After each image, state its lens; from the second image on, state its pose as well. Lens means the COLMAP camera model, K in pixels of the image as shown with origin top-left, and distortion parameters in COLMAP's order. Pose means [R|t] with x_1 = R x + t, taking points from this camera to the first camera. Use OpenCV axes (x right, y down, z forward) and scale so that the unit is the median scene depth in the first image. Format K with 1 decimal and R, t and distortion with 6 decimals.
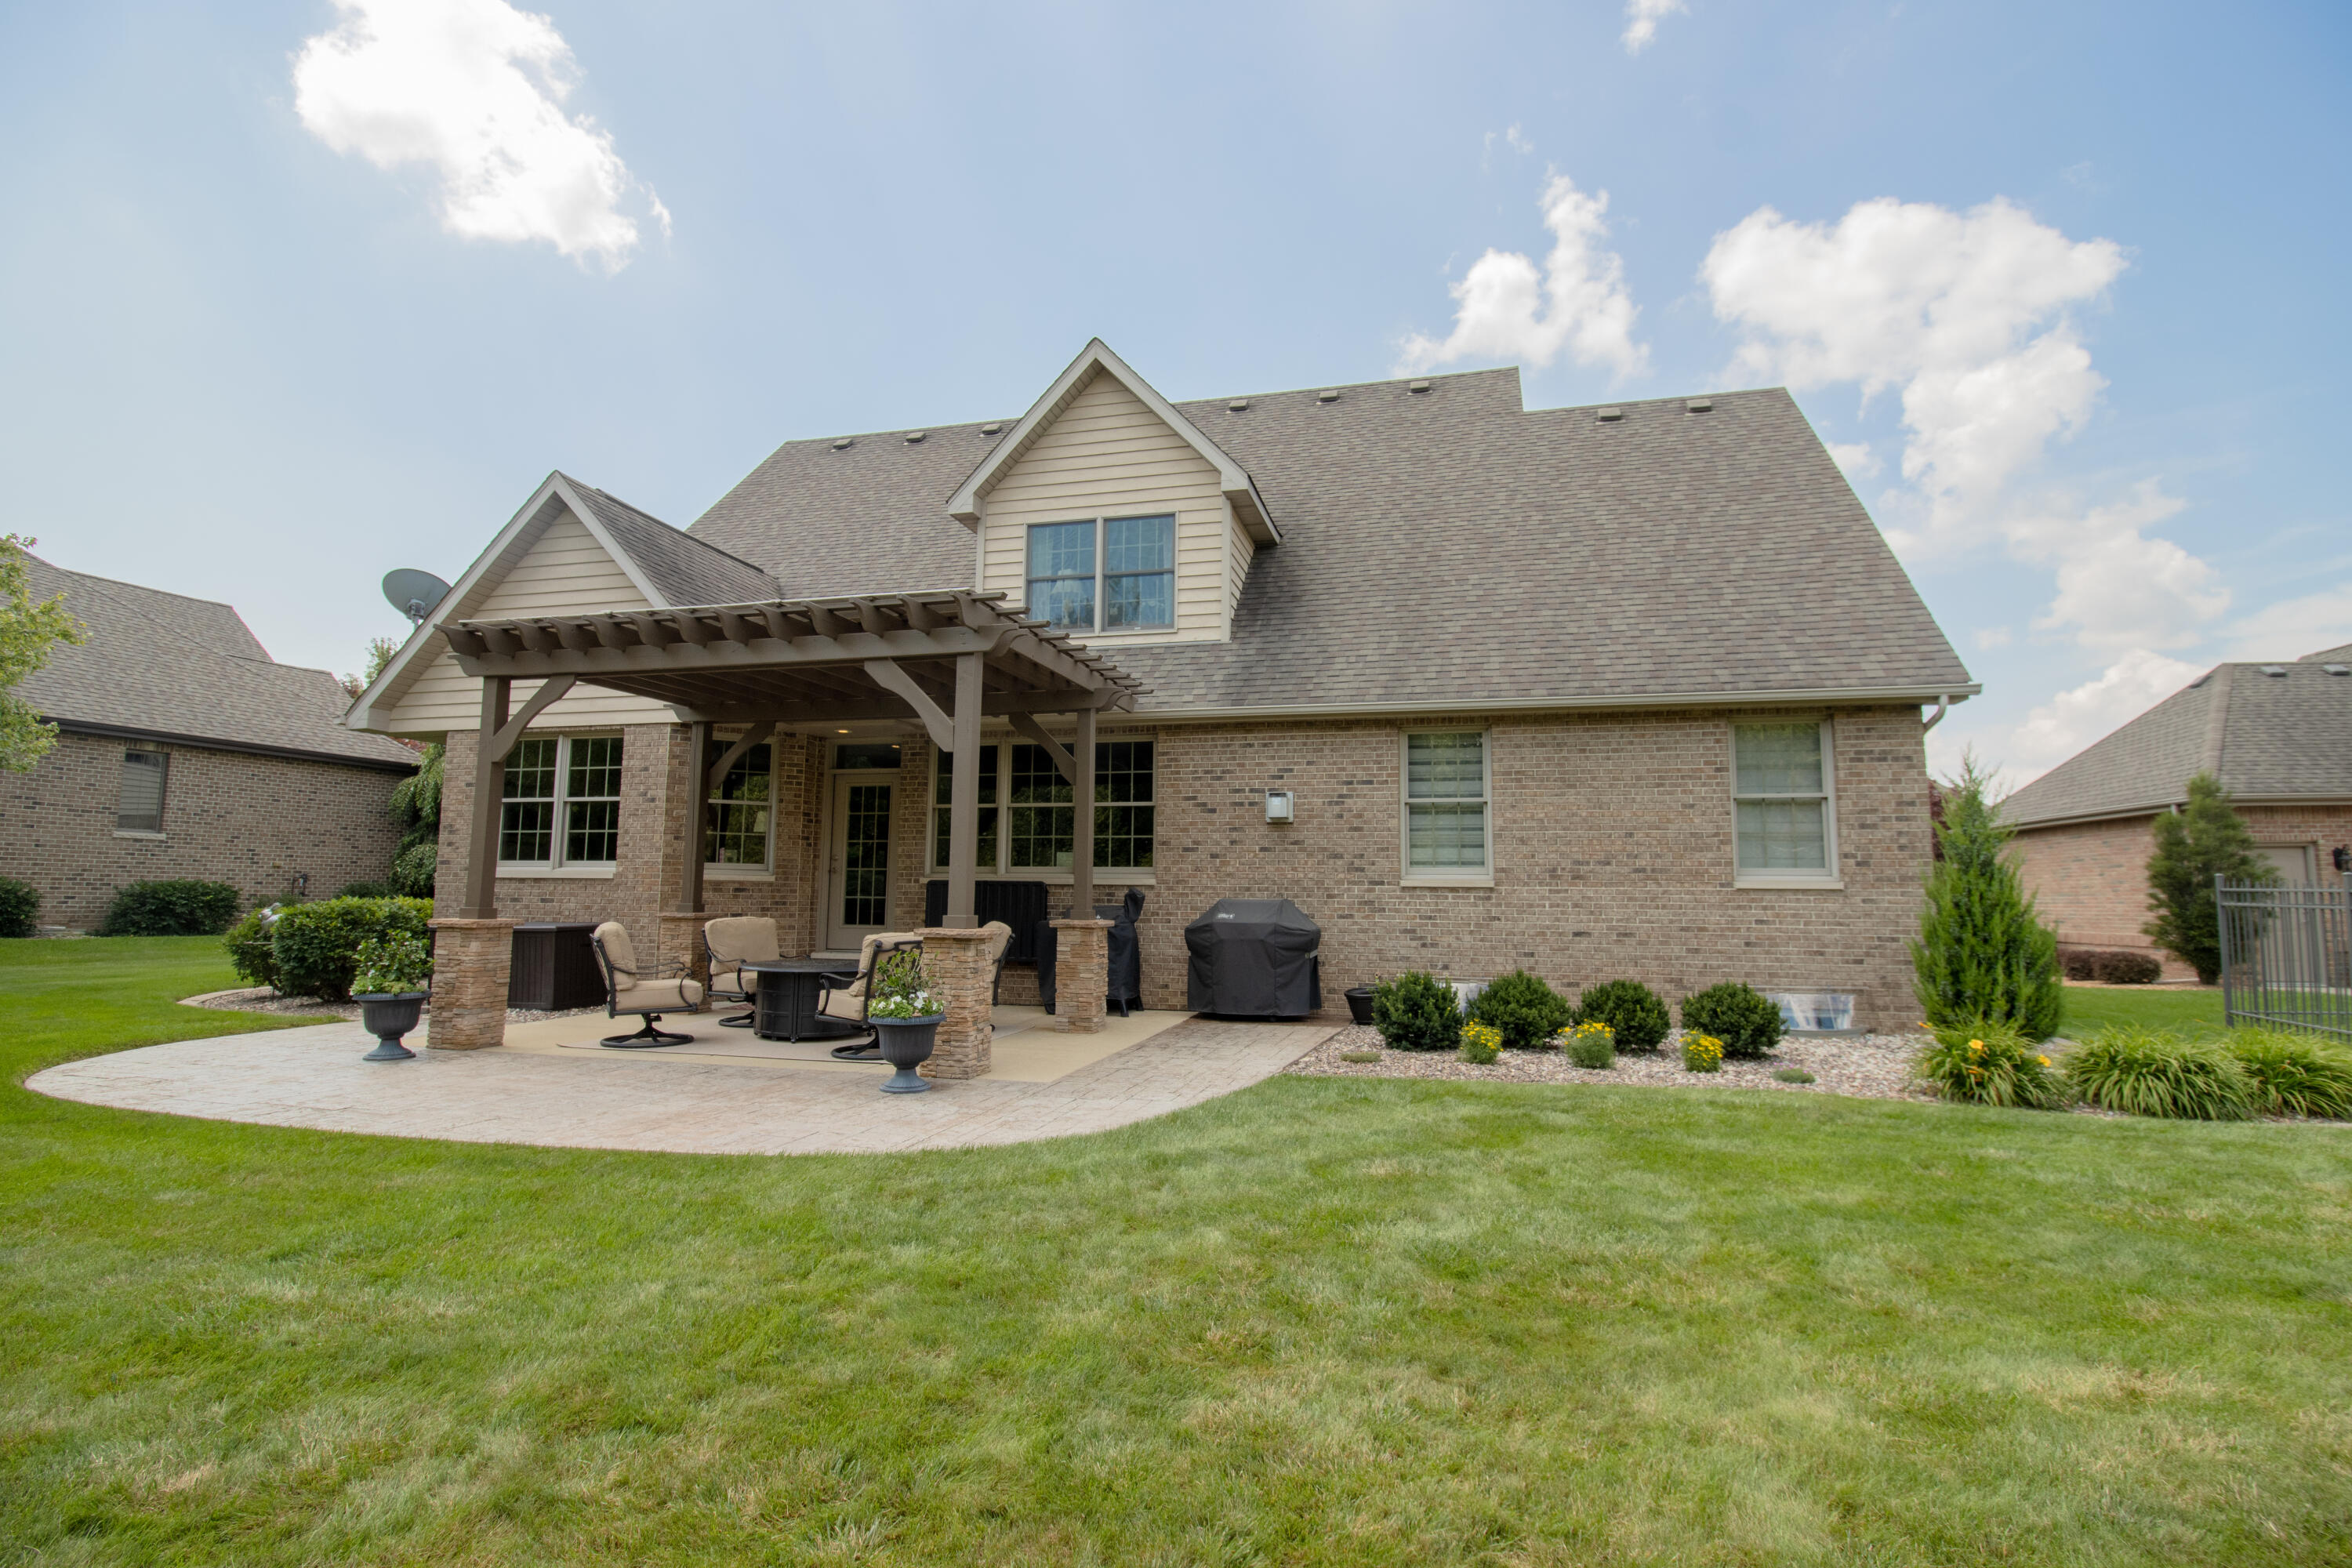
lens RADIAL K [[1104.8, 0, 1183.2], [0, 1104.8, 789.1], [0, 0, 1]] dist [-0.008207, -0.004051]
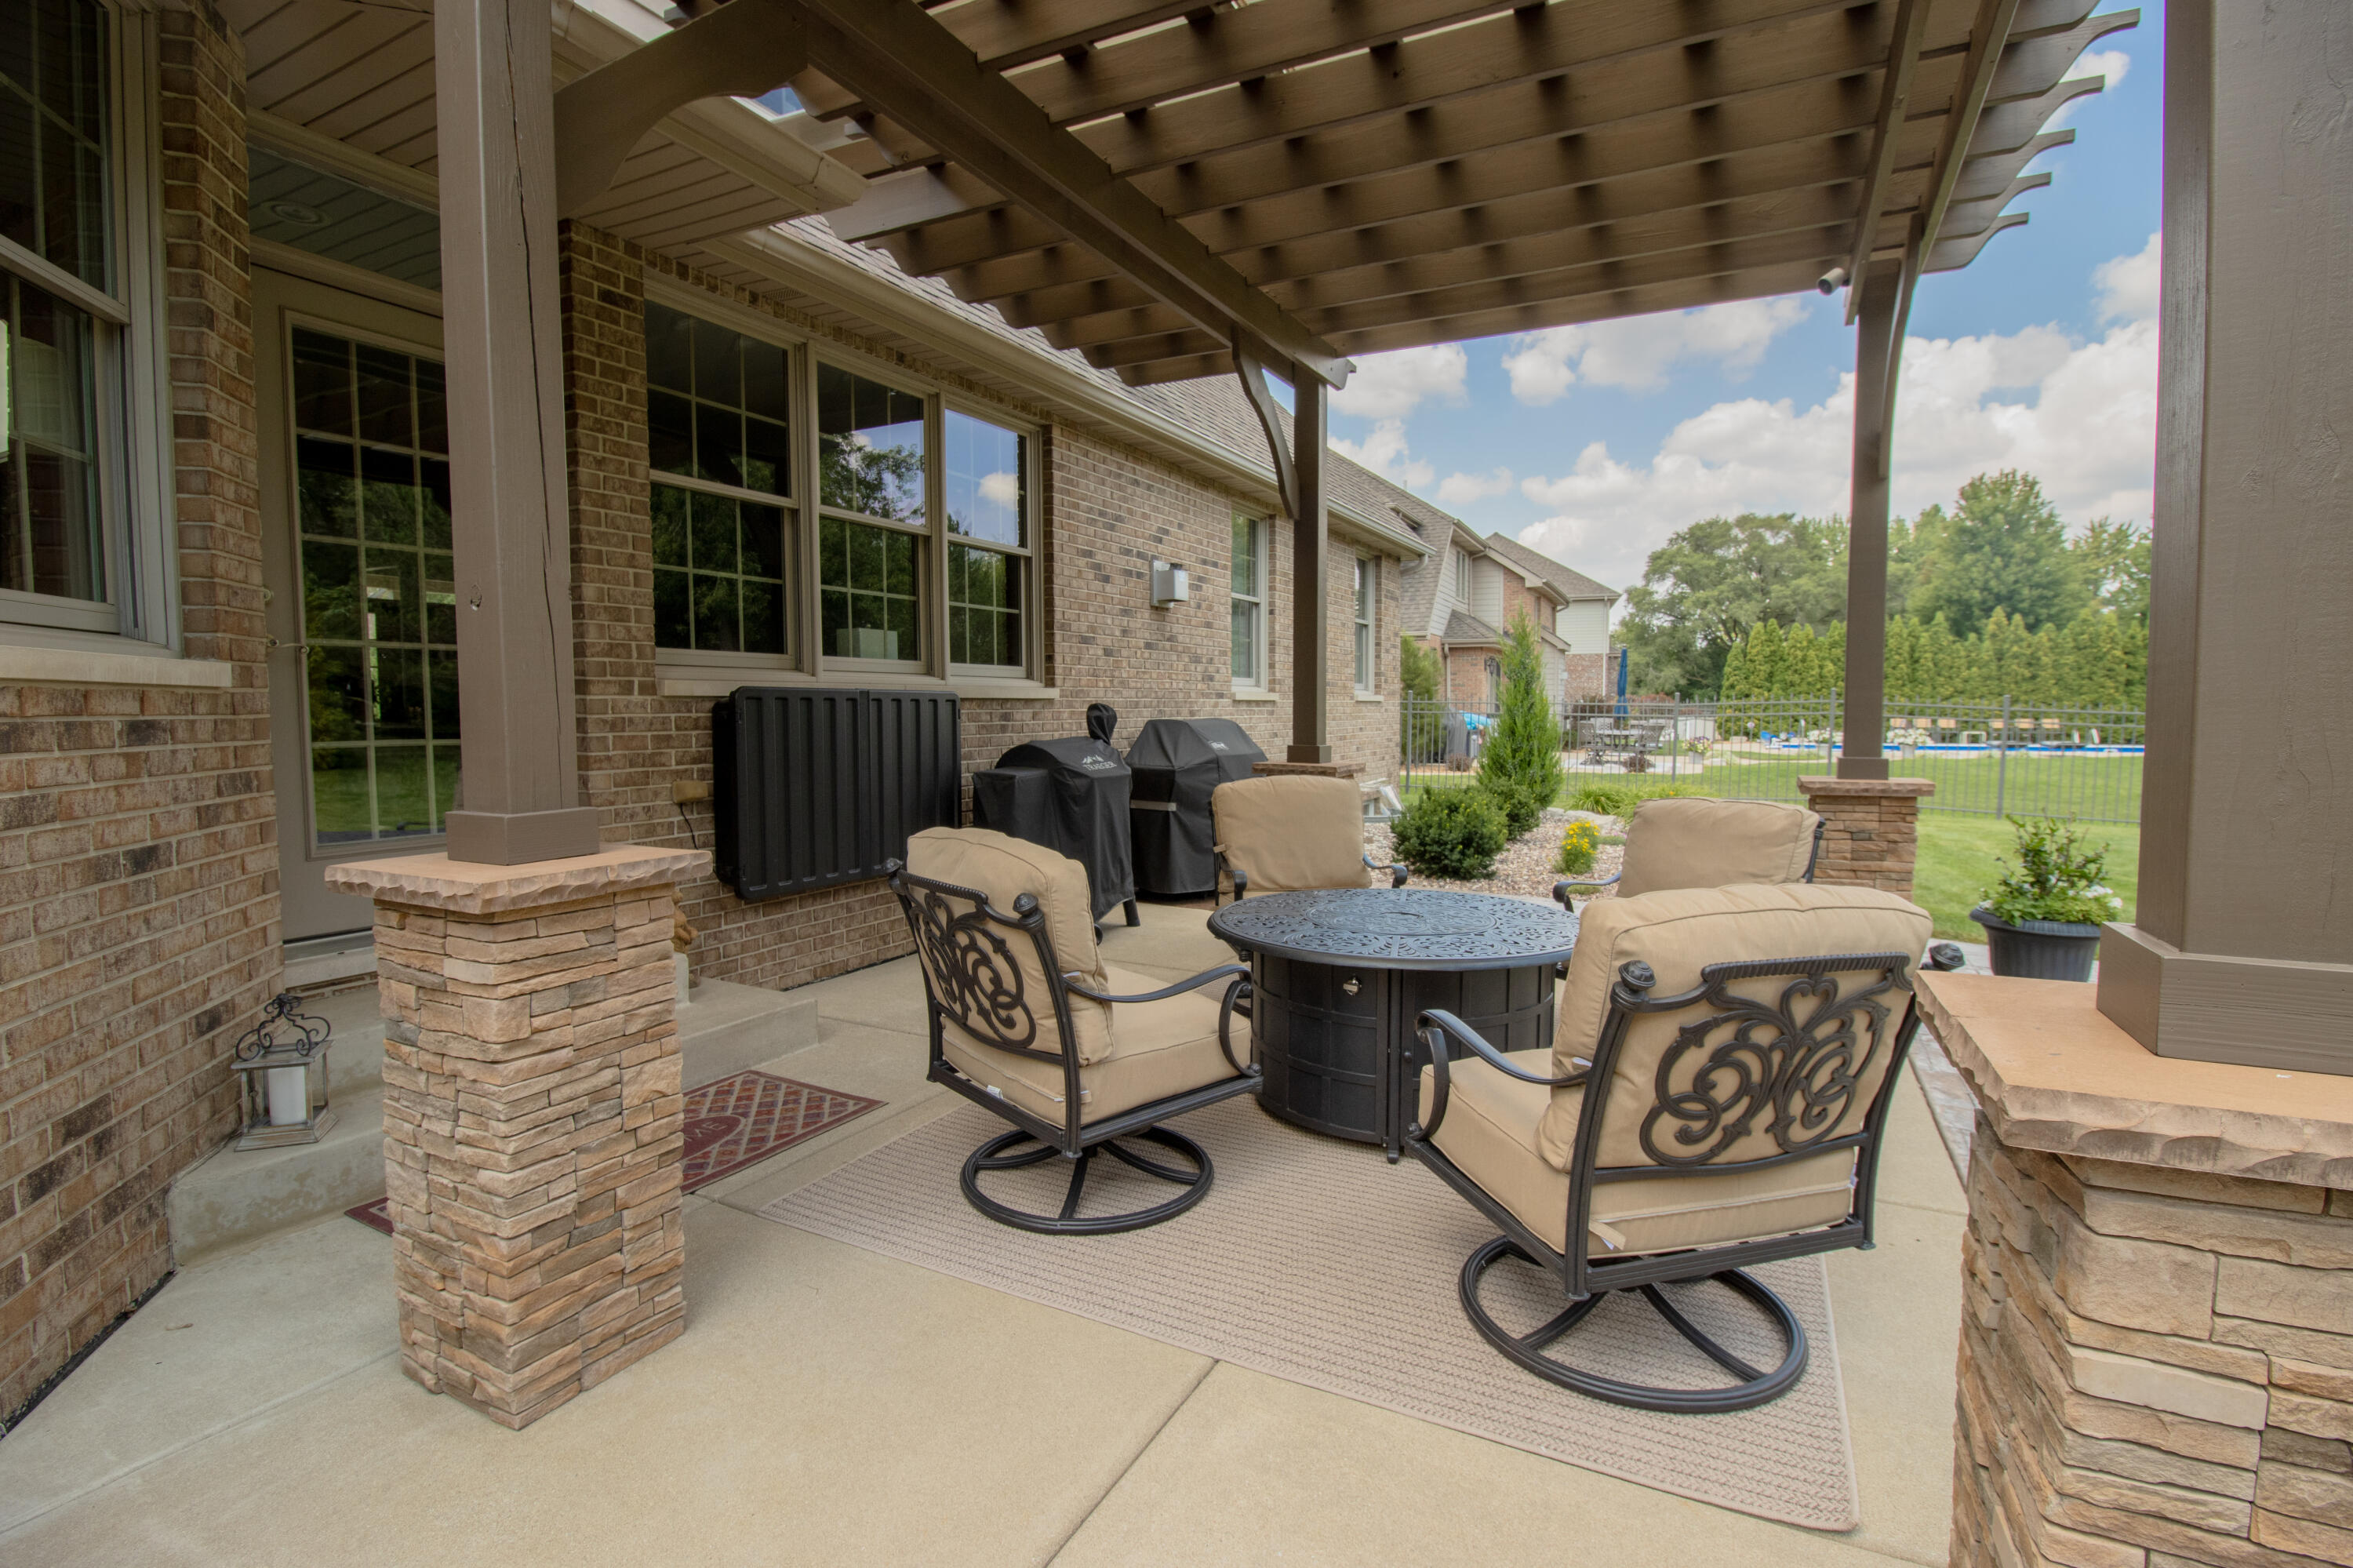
lens RADIAL K [[1105.3, 0, 1179.1], [0, 1105.3, 780.6], [0, 0, 1]] dist [-0.008207, -0.004051]
pose [[0.236316, -0.076222, 0.968682, -0.556177], [-0.098256, 0.989934, 0.101864, 0.062828], [-0.966696, -0.119251, 0.226448, 0.785790]]
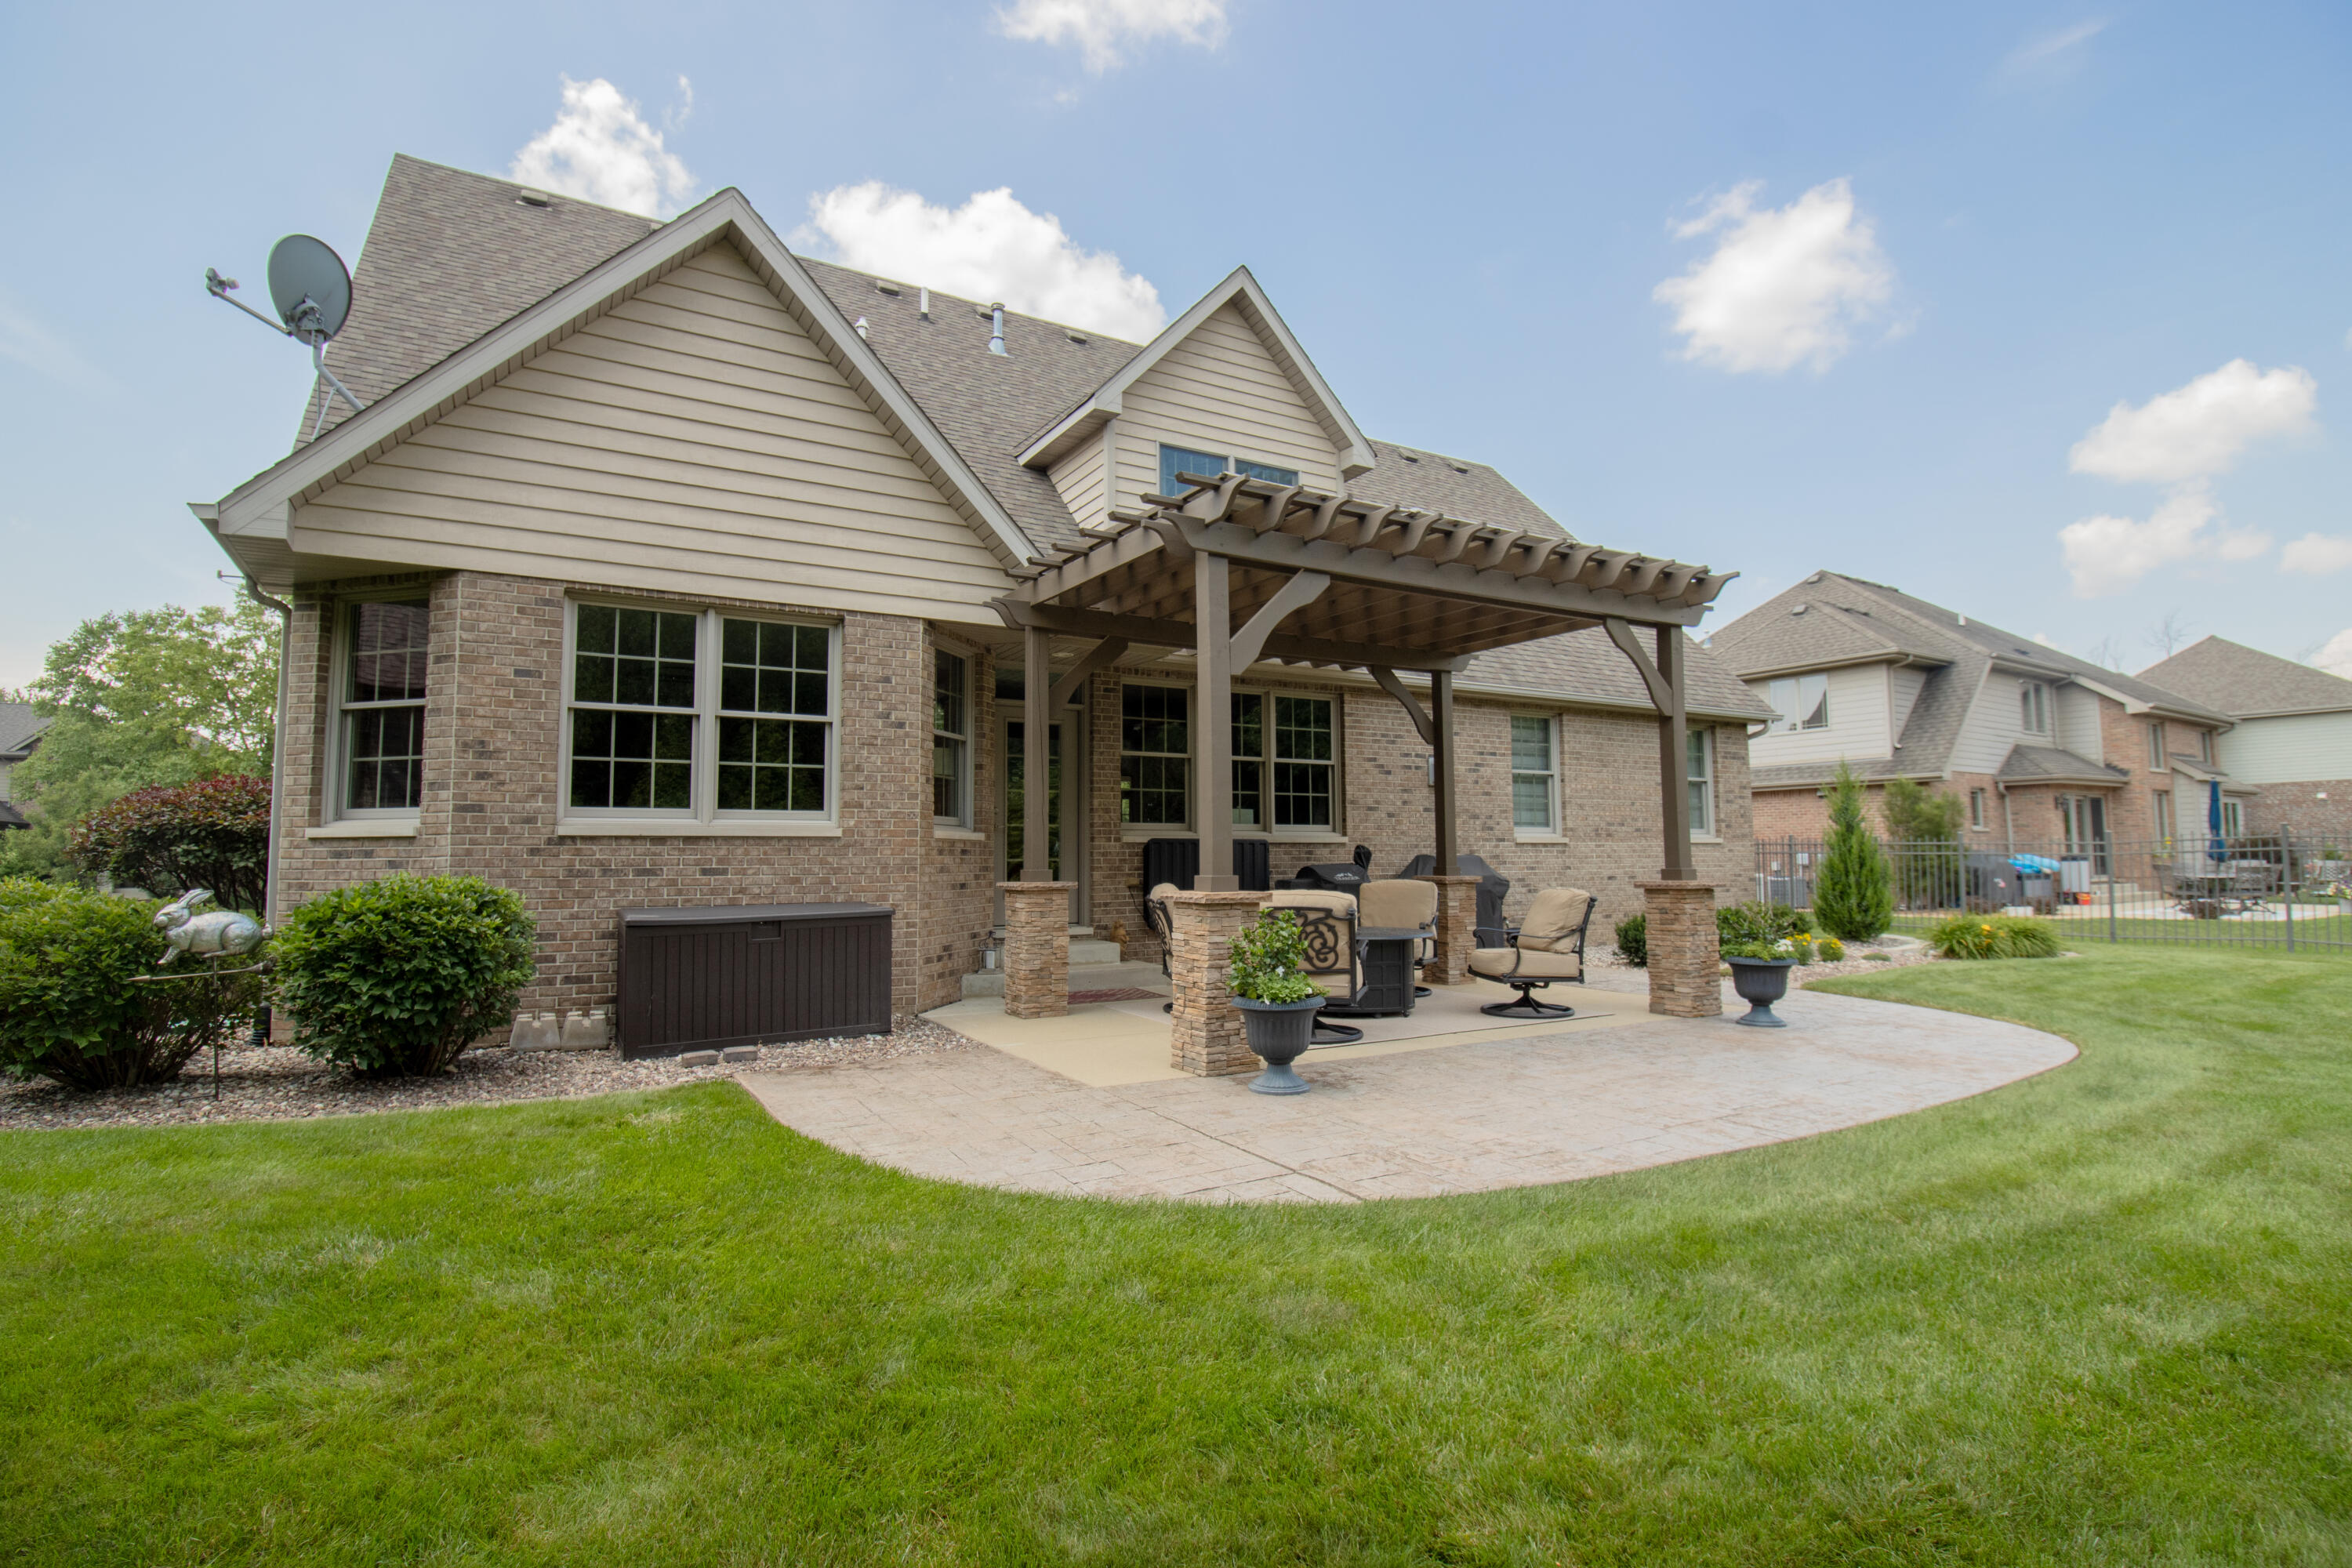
lens RADIAL K [[1104.8, 0, 1160.9], [0, 1104.8, 775.8], [0, 0, 1]] dist [-0.008207, -0.004051]
pose [[0.727687, 0.036589, 0.684933, -0.832193], [-0.057953, 0.998285, 0.008242, 0.026296], [-0.683457, -0.045691, 0.728559, 0.369089]]
